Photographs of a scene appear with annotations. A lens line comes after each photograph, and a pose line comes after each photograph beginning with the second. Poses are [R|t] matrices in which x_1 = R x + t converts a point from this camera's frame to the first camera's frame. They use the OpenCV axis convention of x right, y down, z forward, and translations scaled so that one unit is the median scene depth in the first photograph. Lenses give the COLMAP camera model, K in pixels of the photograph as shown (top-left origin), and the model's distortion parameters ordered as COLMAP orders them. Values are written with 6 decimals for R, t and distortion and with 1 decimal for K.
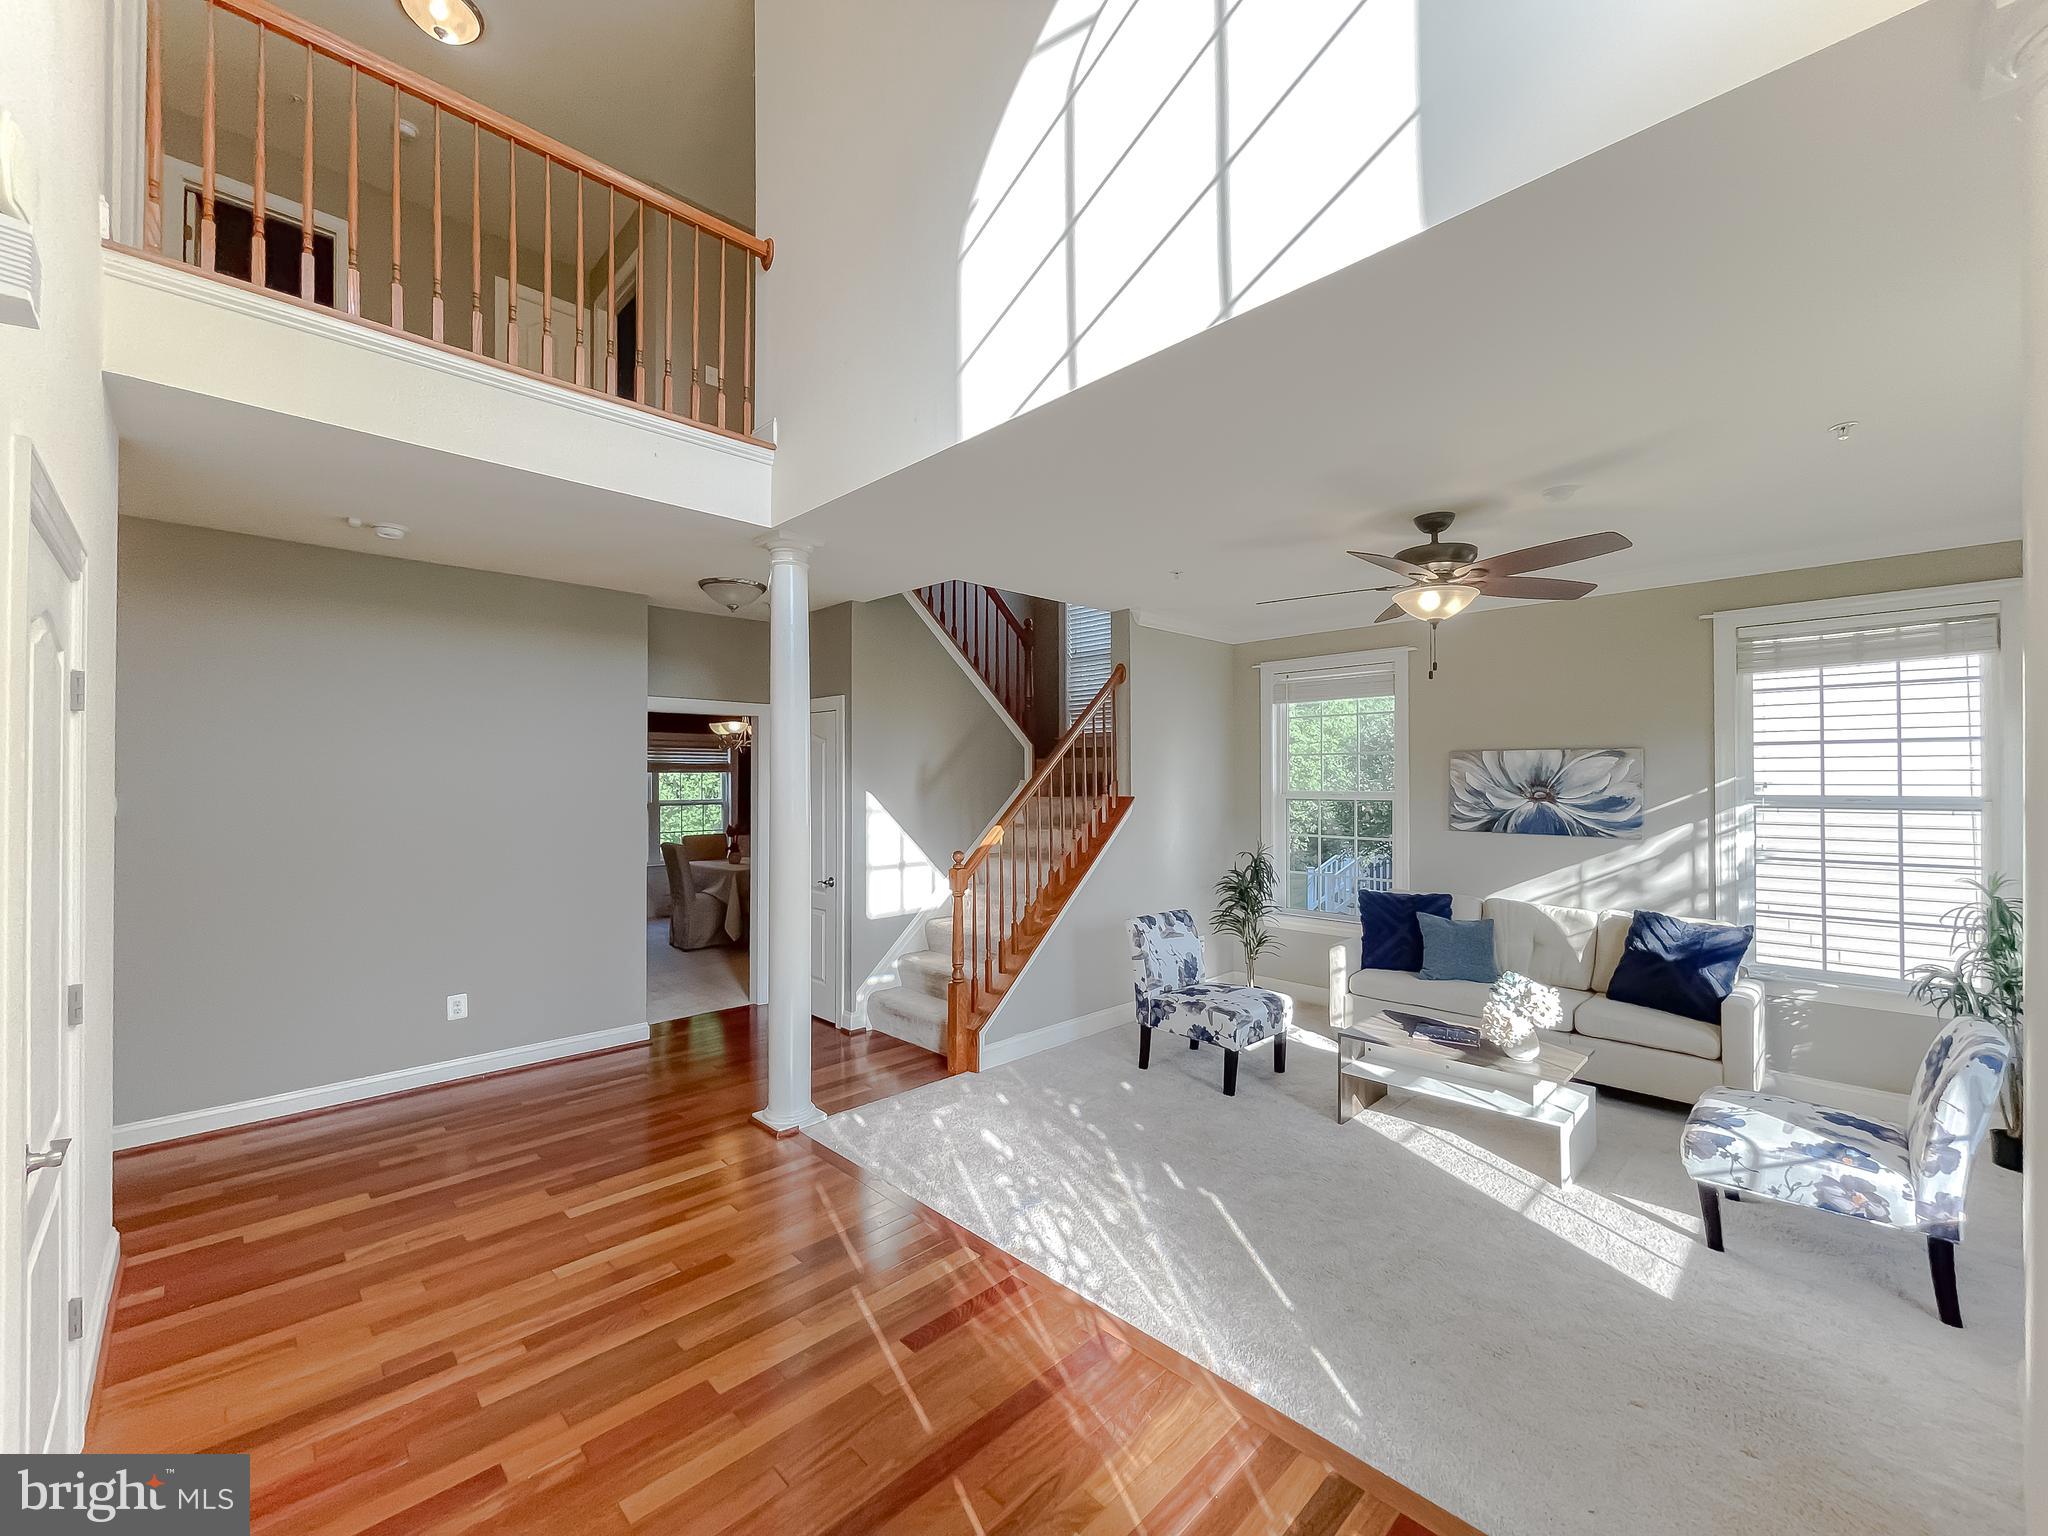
lens RADIAL K [[839.7, 0, 1029.3], [0, 839.7, 775.2], [0, 0, 1]] dist [0.001482, 0.000264]
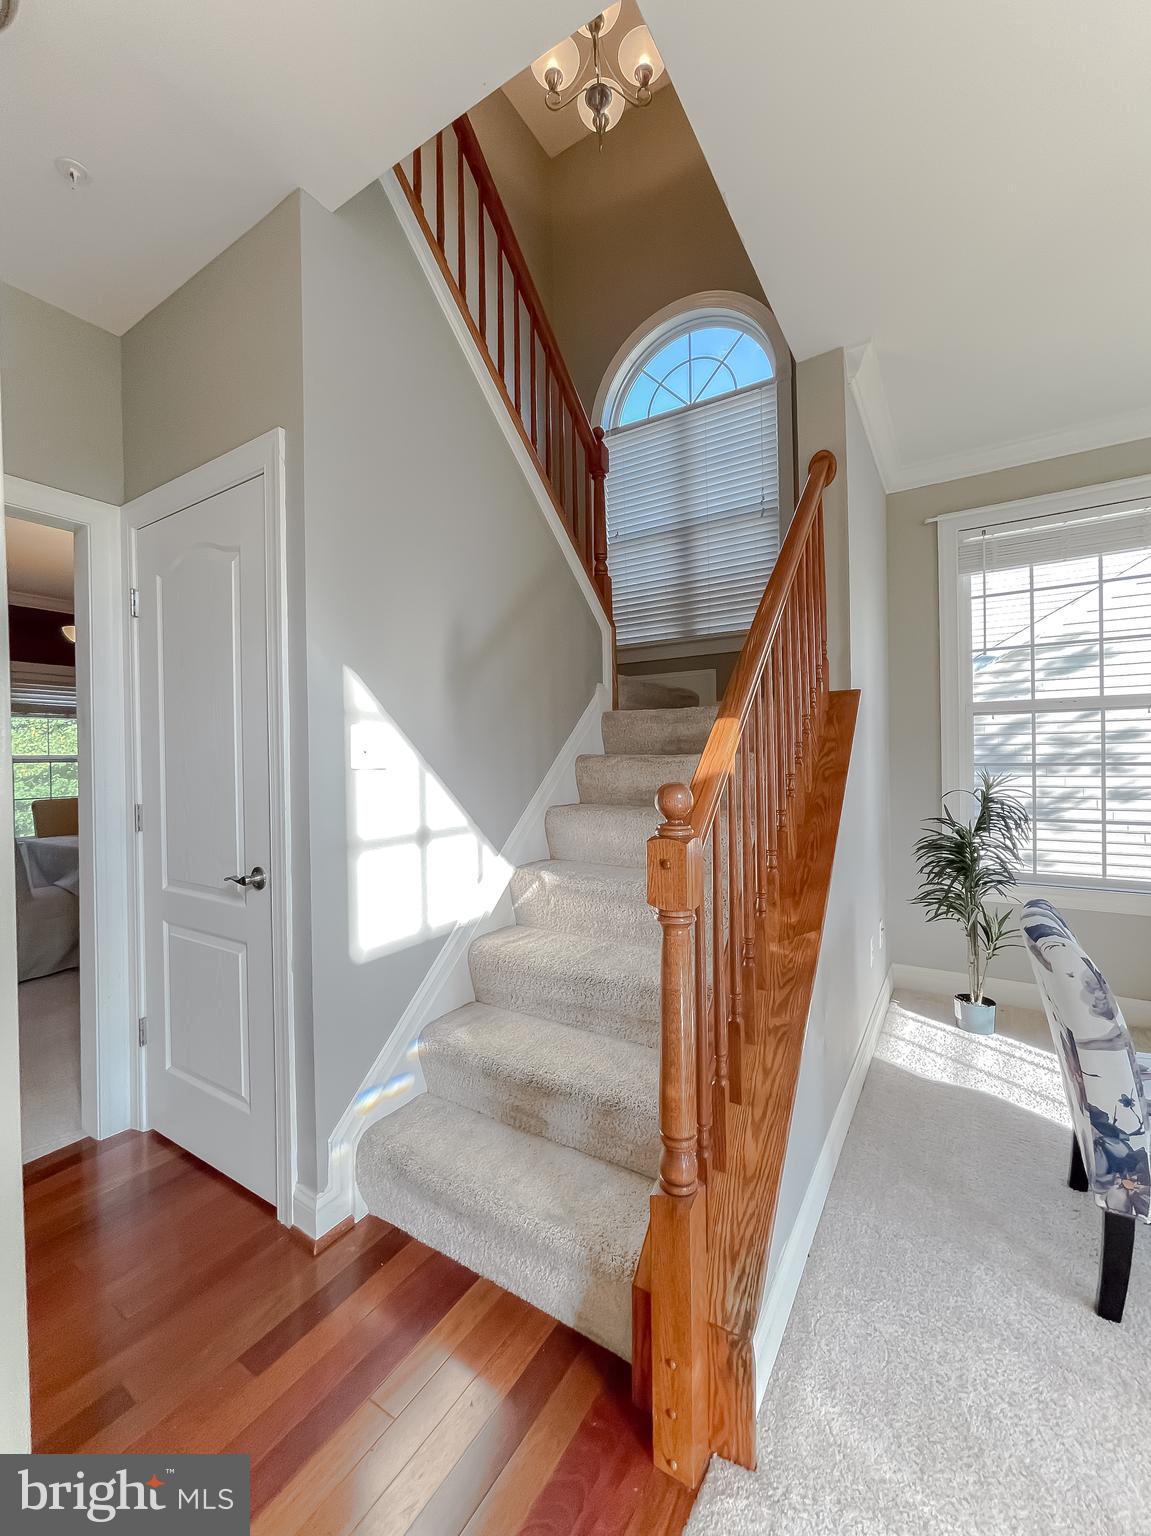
lens RADIAL K [[629.8, 0, 574.8], [0, 629.8, 759.8], [0, 0, 1]] dist [0.001482, 0.000264]
pose [[0.975353, -0.019835, 0.219757, -0.178801], [0.019647, 0.999802, 0.003043, 0.080939], [-0.219774, 0.001350, 0.975550, 0.785968]]
